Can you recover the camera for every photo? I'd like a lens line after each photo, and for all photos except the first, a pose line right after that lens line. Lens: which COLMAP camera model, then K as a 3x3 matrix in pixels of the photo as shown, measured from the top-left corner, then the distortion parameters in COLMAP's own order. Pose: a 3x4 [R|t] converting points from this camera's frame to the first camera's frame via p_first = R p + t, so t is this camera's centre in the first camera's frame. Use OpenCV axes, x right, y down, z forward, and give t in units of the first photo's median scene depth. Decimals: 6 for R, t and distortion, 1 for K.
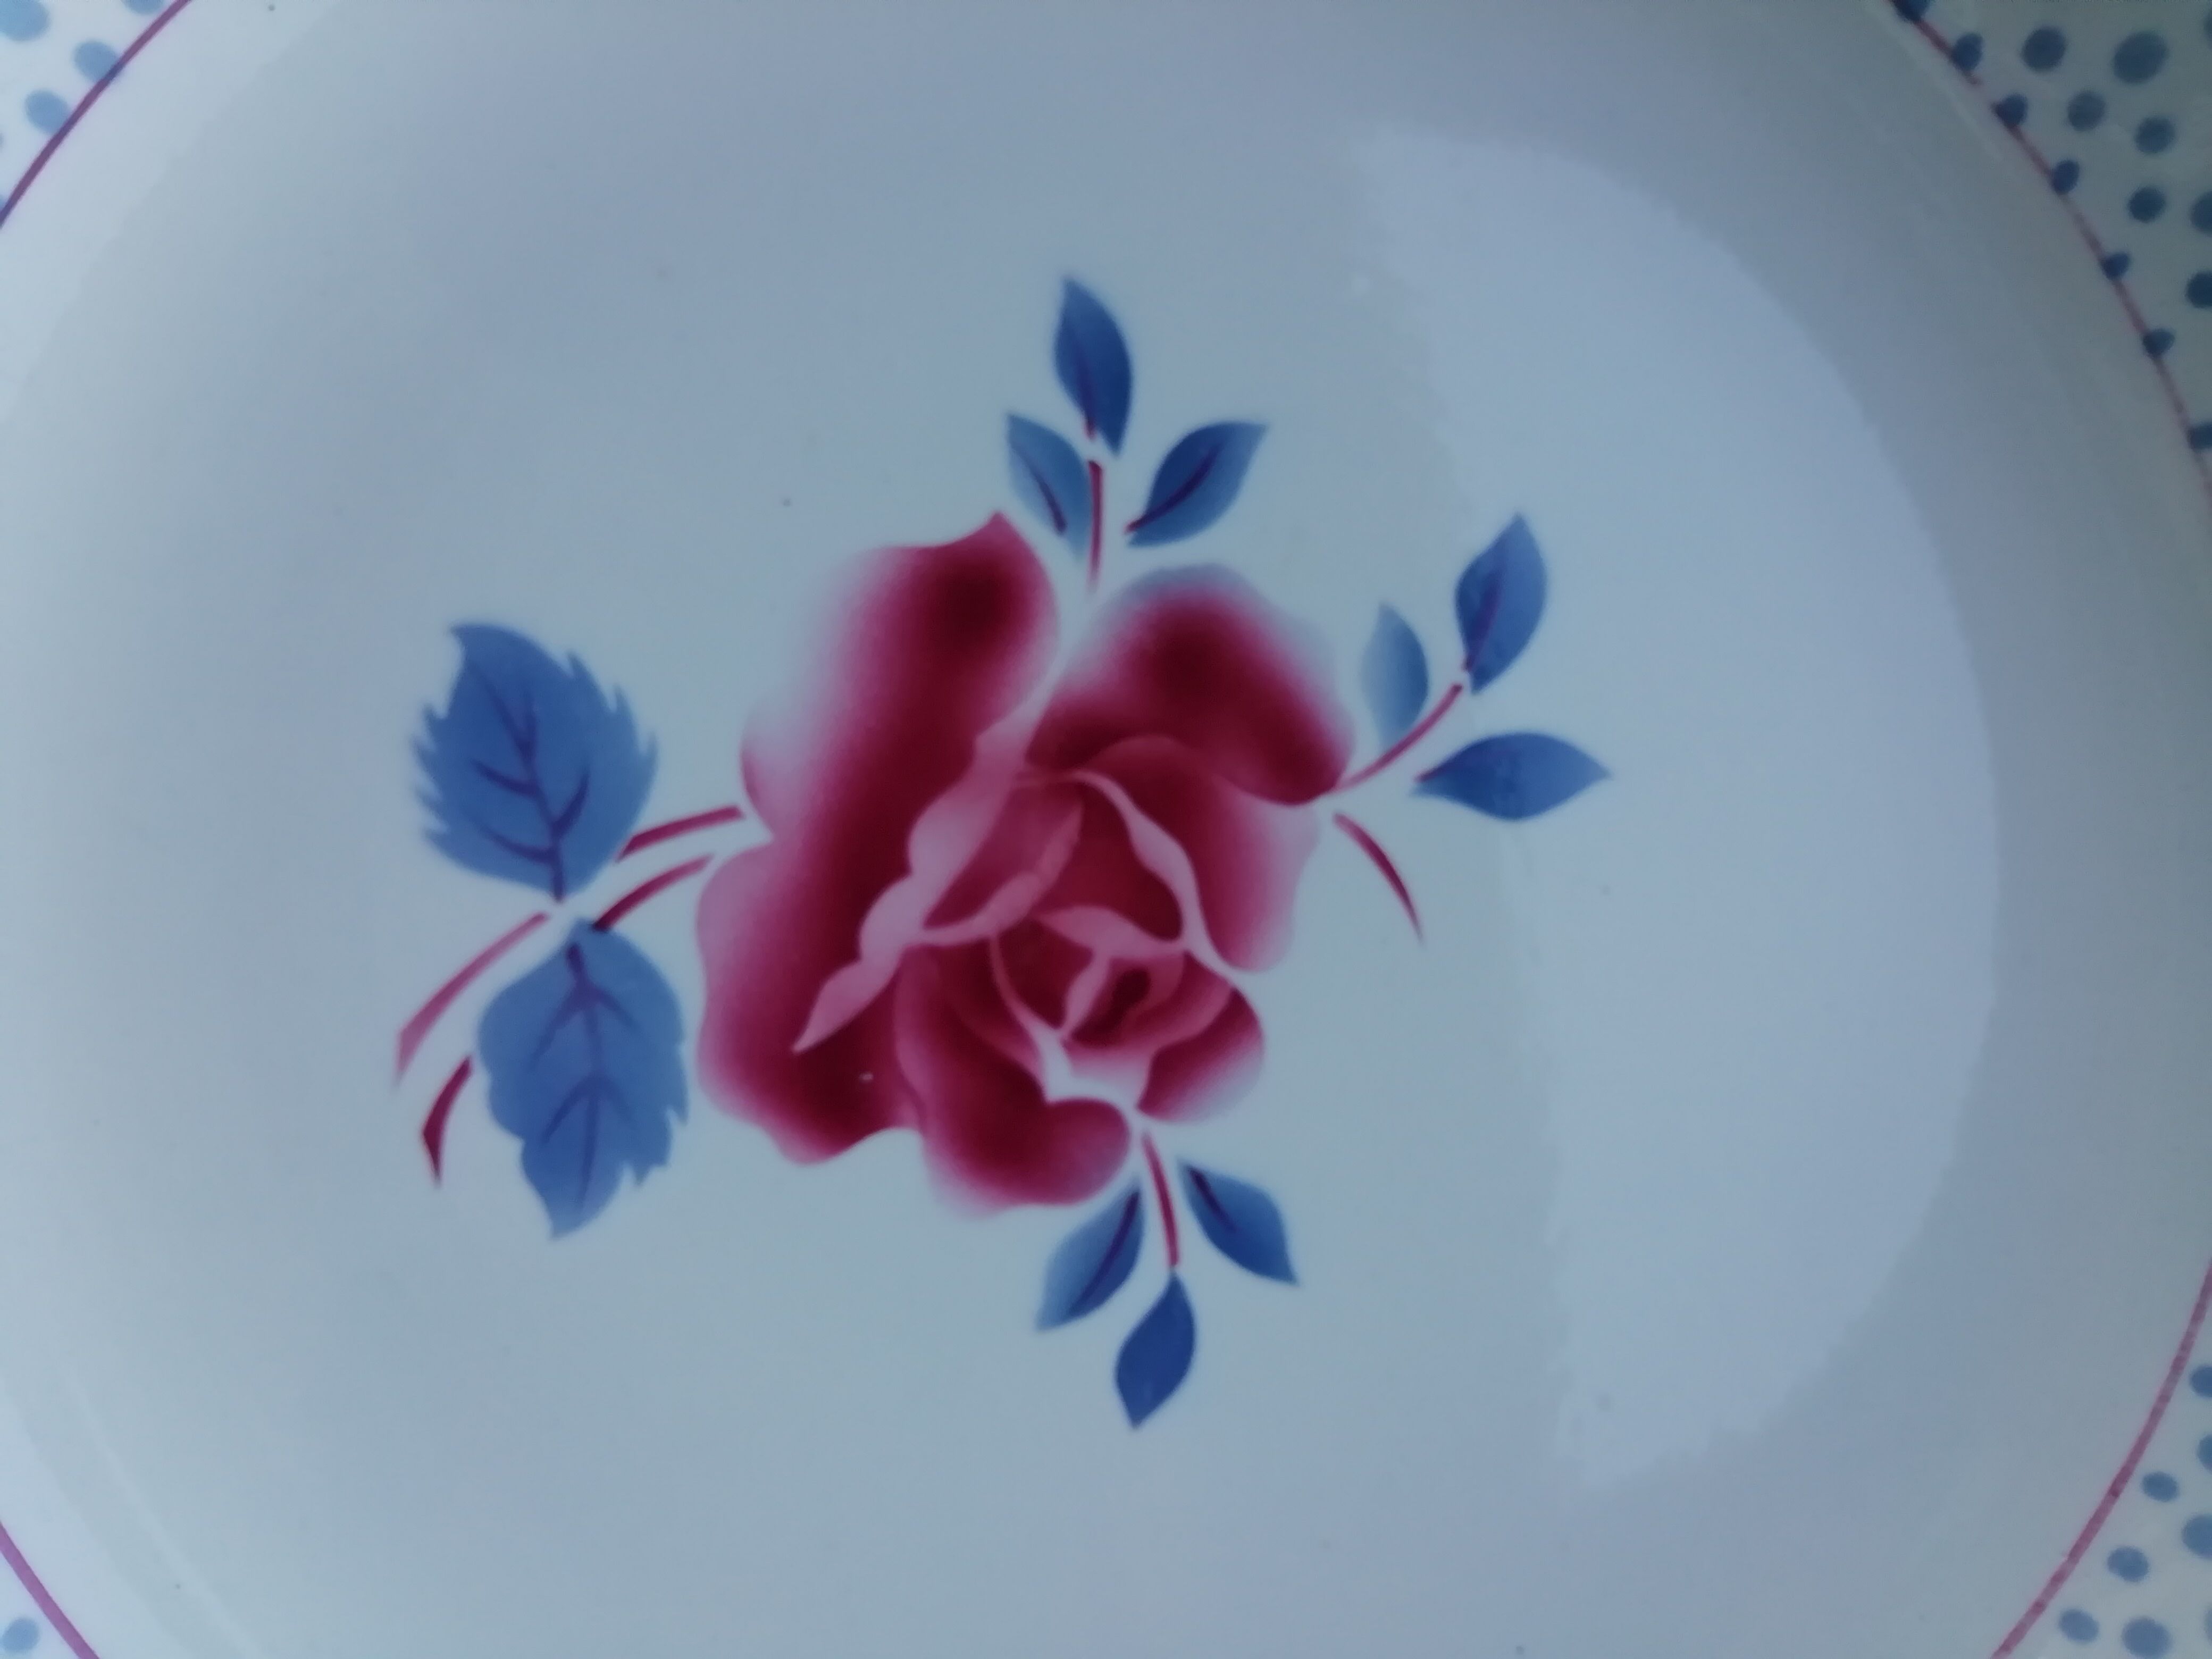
lens RADIAL K [[1673.4, 0, 1112.3], [0, 1673.4, 824.9], [0, 0, 1]] dist [-0.007825, -0.014337]
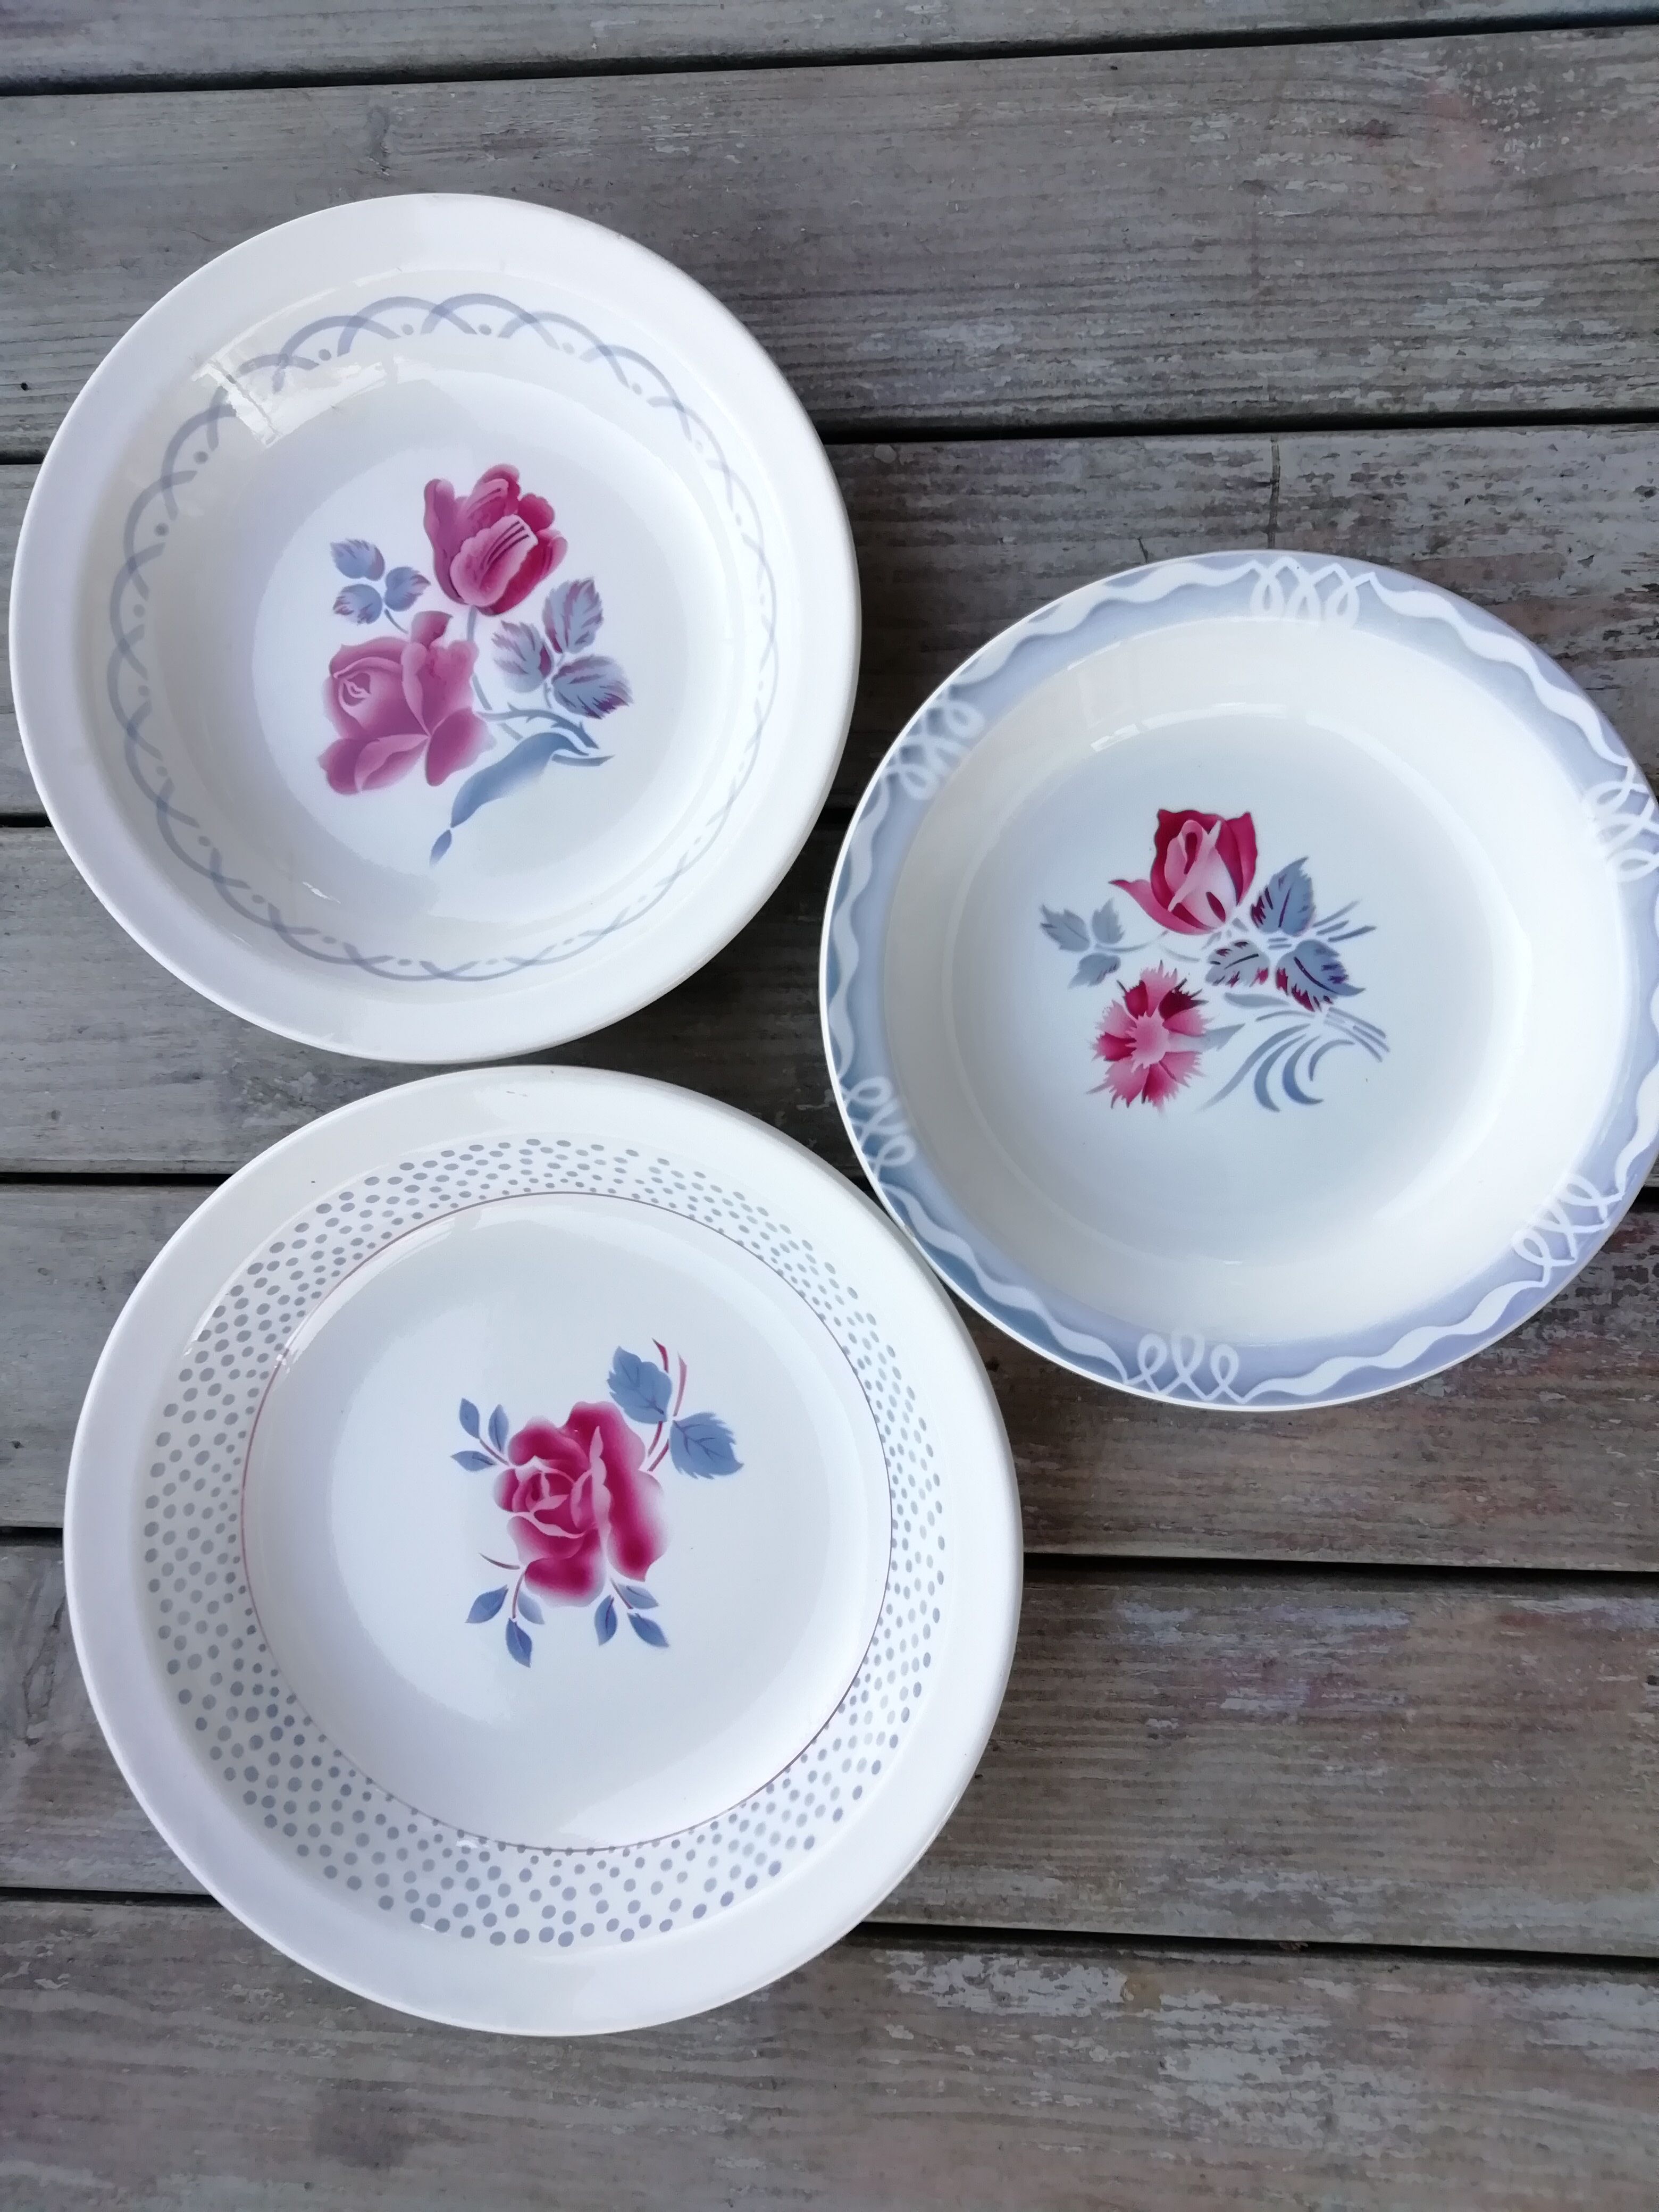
lens RADIAL K [[1673.4, 0, 834.2], [0, 1673.4, 1094.0], [0, 0, 1]] dist [-0.007825, -0.014337]
pose [[-0.795545, 0.605738, 0.013731, -1.068644], [-0.603172, -0.793914, 0.076705, 0.119340], [0.057365, 0.052740, 0.996959, -2.582896]]
